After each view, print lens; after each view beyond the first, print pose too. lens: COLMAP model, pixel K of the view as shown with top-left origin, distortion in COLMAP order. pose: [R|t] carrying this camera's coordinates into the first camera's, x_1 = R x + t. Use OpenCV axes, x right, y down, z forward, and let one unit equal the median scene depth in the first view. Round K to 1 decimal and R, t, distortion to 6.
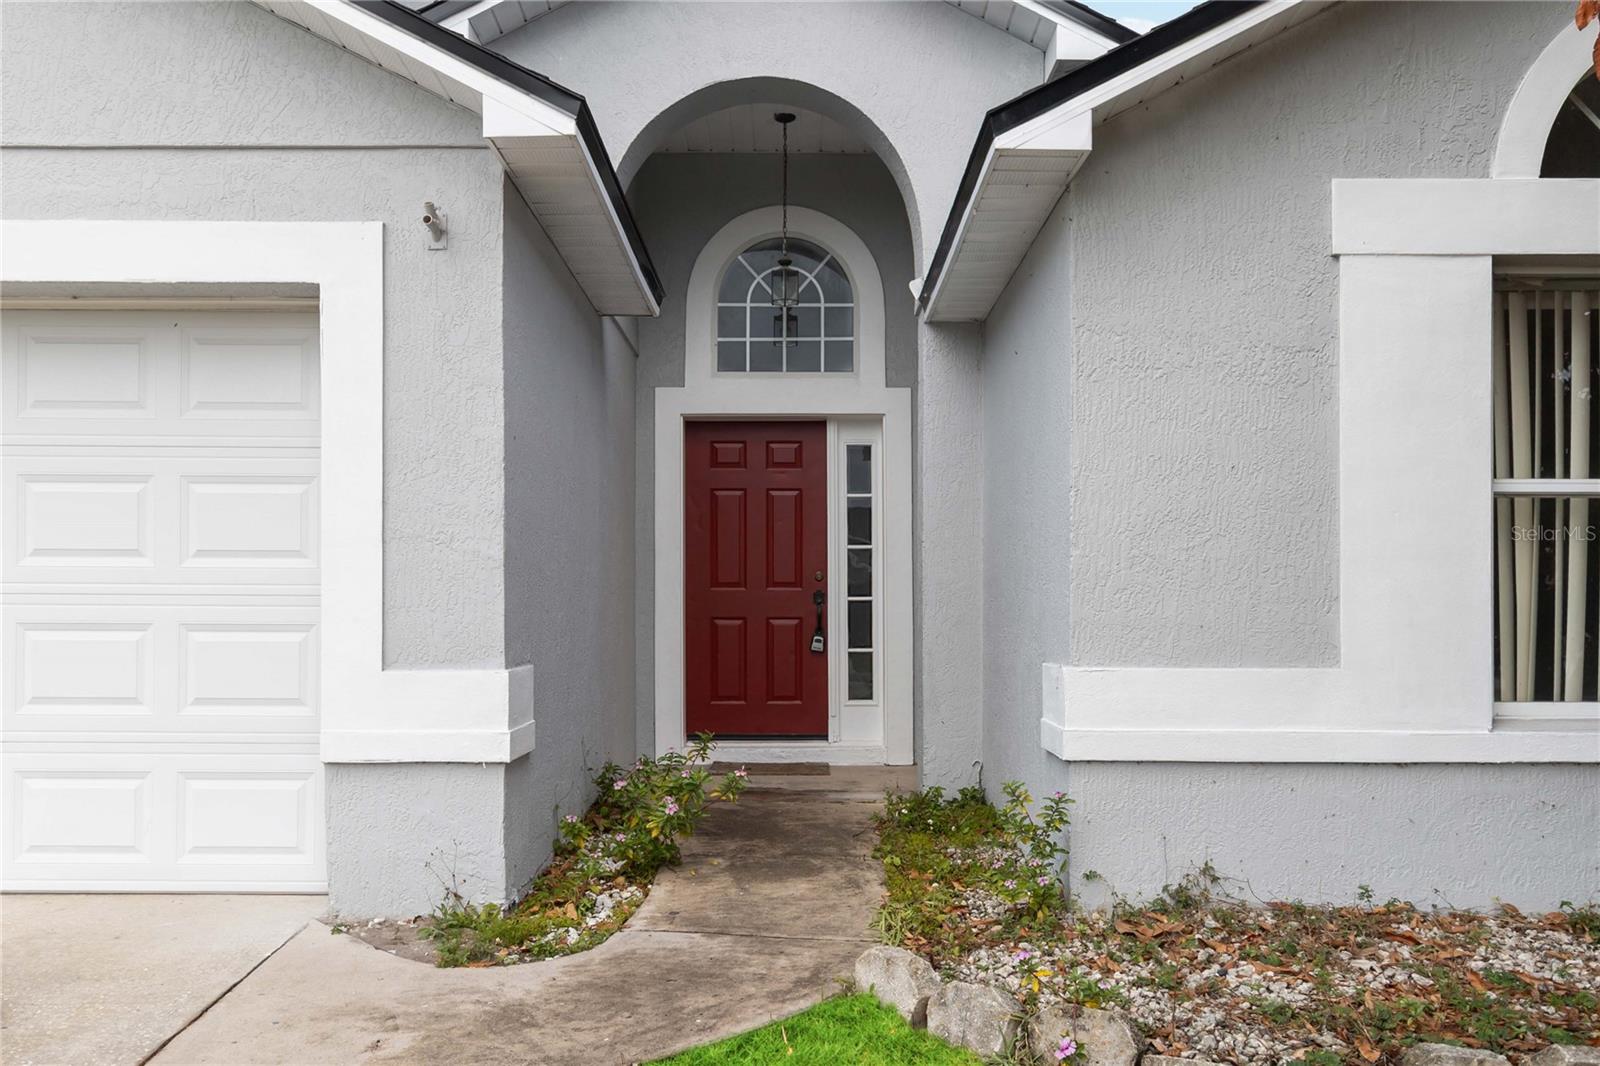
lens RADIAL K [[1149.1, 0, 793.9], [0, 1149.1, 600.3], [0, 0, 1]] dist [0.000722, 0.002503]
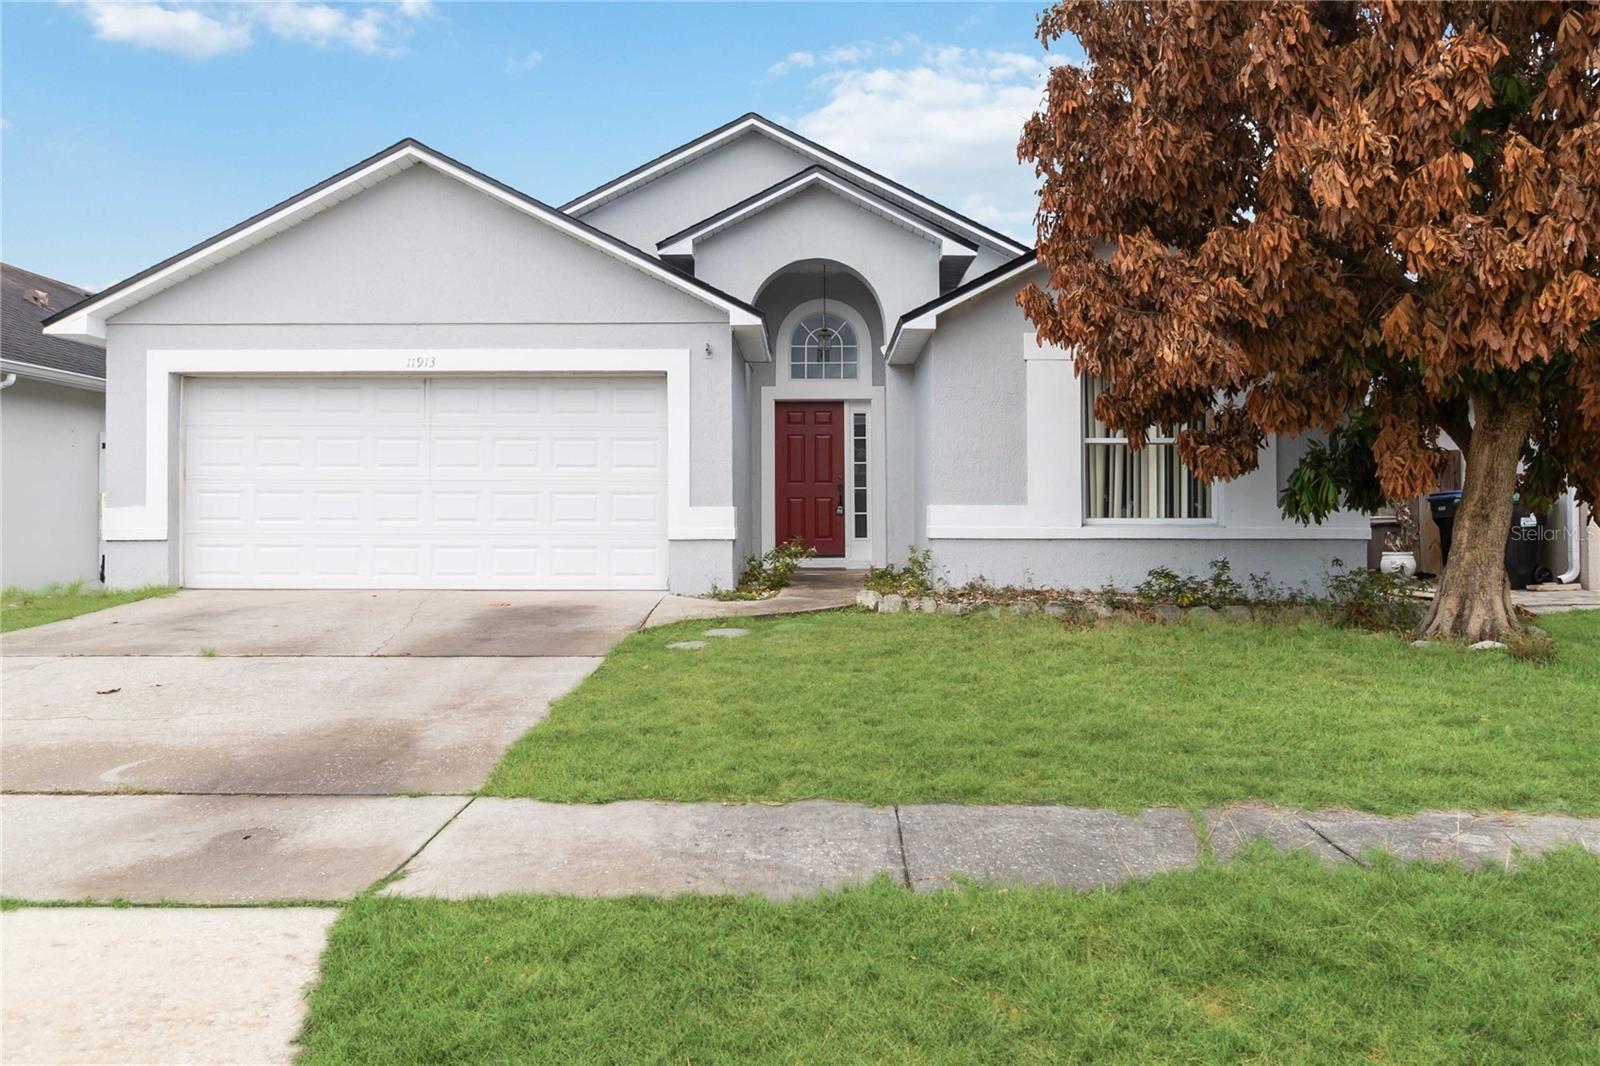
lens RADIAL K [[895.0, 0, 802.1], [0, 895.0, 494.7], [0, 0, 1]] dist [0.014229, -0.000754]
pose [[0.999908, -0.002335, -0.013357, -0.026300], [0.002193, 0.999941, -0.010657, 0.028168], [0.013381, 0.010627, 0.999854, -0.621834]]
